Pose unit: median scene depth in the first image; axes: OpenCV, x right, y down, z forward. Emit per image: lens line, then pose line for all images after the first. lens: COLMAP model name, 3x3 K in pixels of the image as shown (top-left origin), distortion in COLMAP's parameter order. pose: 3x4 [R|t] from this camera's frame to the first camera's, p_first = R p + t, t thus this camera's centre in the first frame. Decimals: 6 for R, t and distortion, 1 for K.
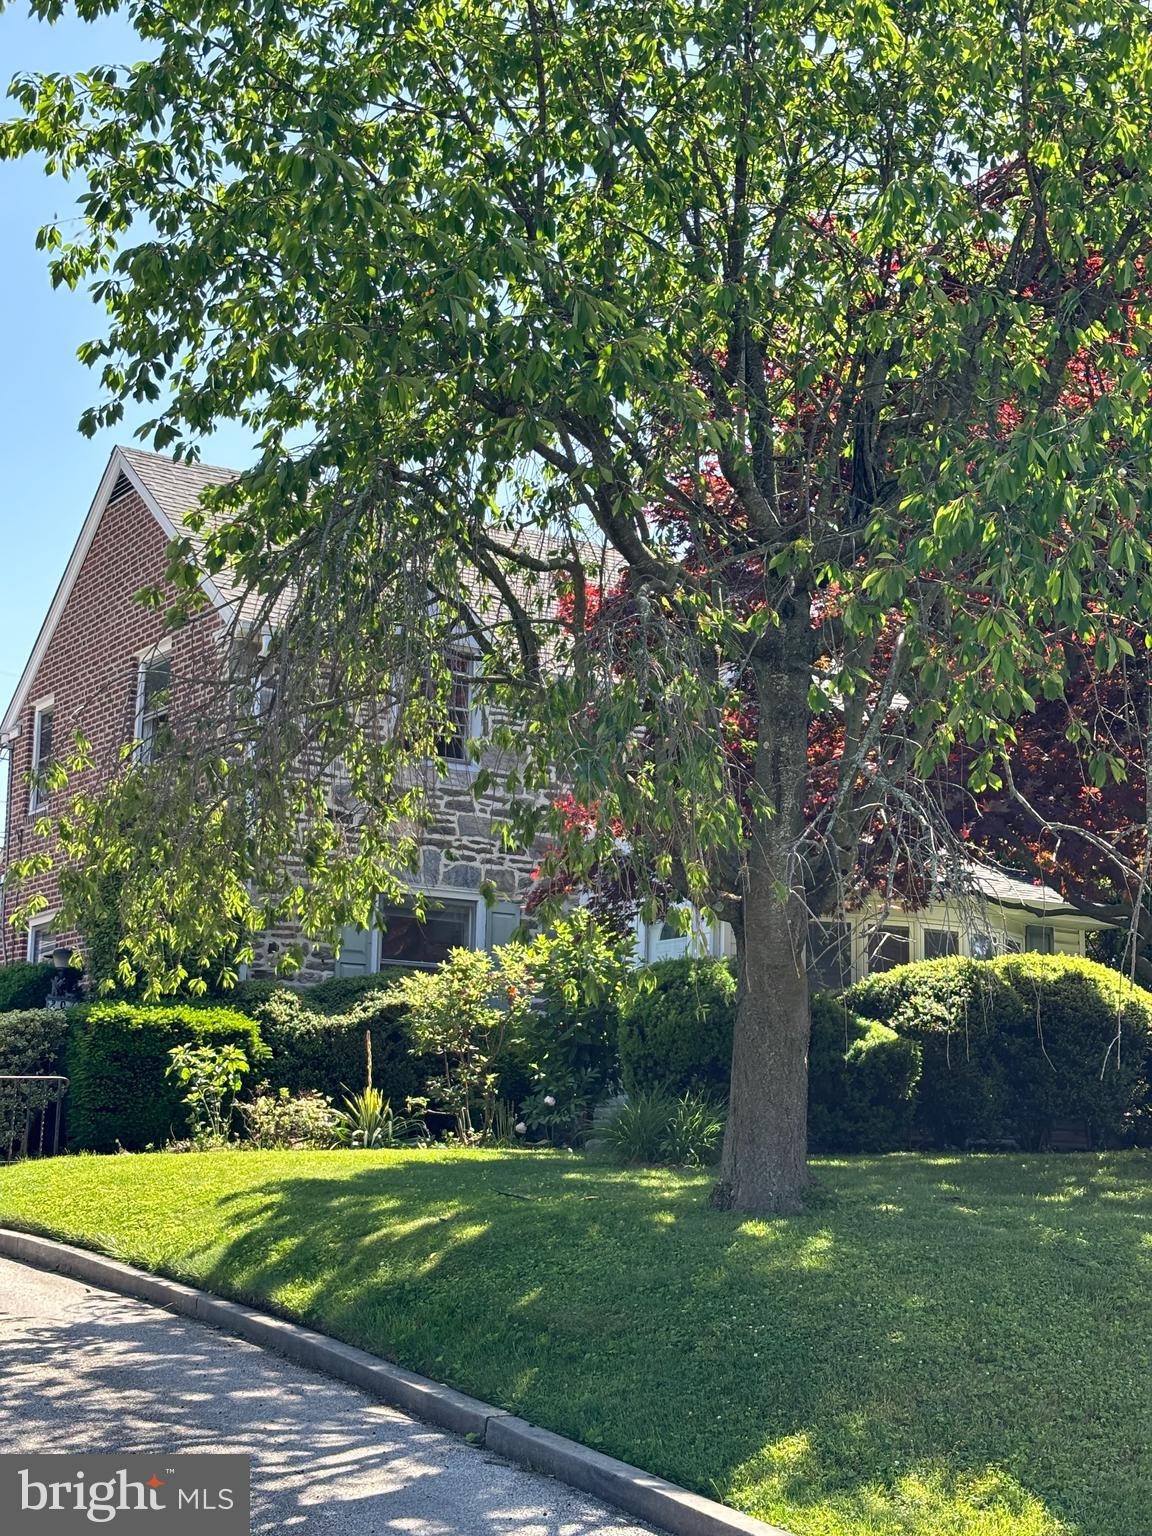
lens RADIAL K [[2371.5, 0, 579.1], [0, 2371.5, 771.2], [0, 0, 1]] dist [0.234015, 0.000000]
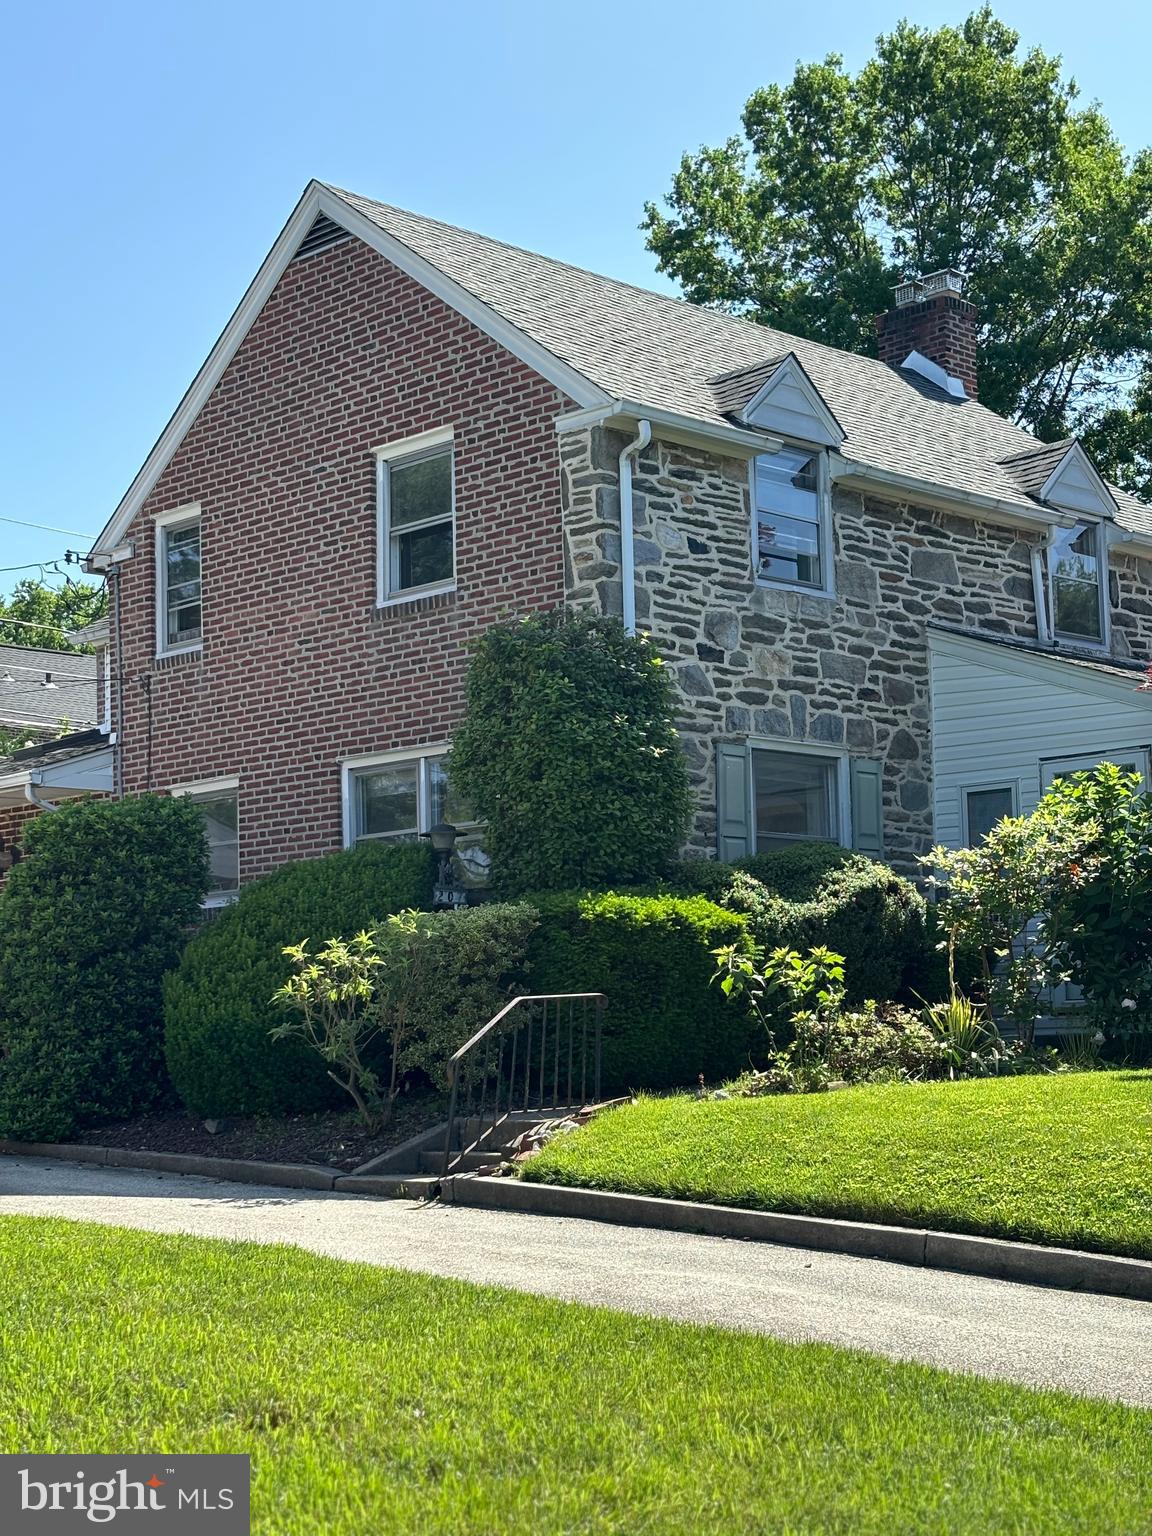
lens RADIAL K [[2371.5, 0, 573.3], [0, 2371.5, 766.5], [0, 0, 1]] dist [0.234015, 0.000000]
pose [[0.972306, -0.014685, 0.233248, -0.320641], [0.001717, 0.998446, 0.055703, 0.011997], [-0.233704, -0.053760, 0.970820, 0.228629]]
